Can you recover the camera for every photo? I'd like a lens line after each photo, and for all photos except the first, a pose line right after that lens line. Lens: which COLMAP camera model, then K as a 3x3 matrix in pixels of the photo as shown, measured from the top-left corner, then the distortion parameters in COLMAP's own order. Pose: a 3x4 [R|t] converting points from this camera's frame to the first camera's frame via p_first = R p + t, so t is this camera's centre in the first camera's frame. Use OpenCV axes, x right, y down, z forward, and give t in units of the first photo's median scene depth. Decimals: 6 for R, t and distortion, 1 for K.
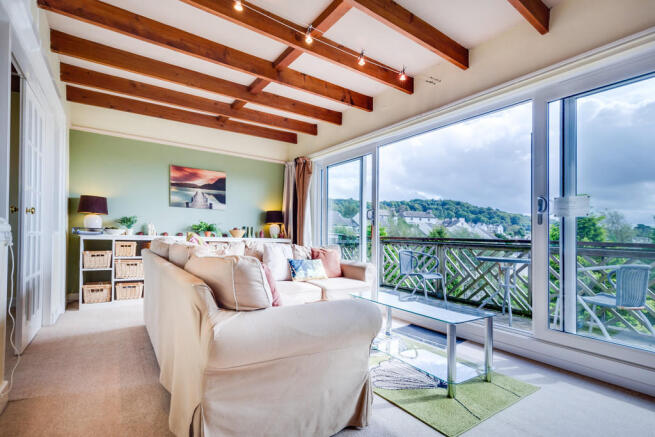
lens RADIAL K [[302.4, 0, 325.8], [0, 302.4, 220.4], [0, 0, 1]] dist [0.006142, 0.000759]
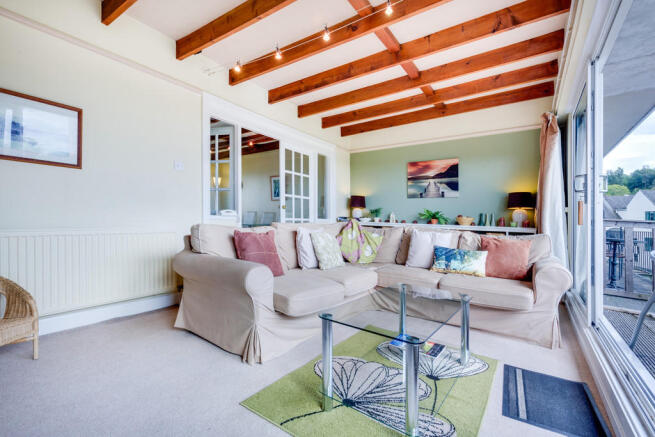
lens RADIAL K [[302.4, 0, 328.0], [0, 302.4, 223.5], [0, 0, 1]] dist [0.006142, 0.000759]
pose [[0.348163, -0.003917, -0.937426, 0.460876], [0.033076, 0.999420, 0.008108, 0.031319], [0.936850, -0.033830, 0.348091, 0.288165]]
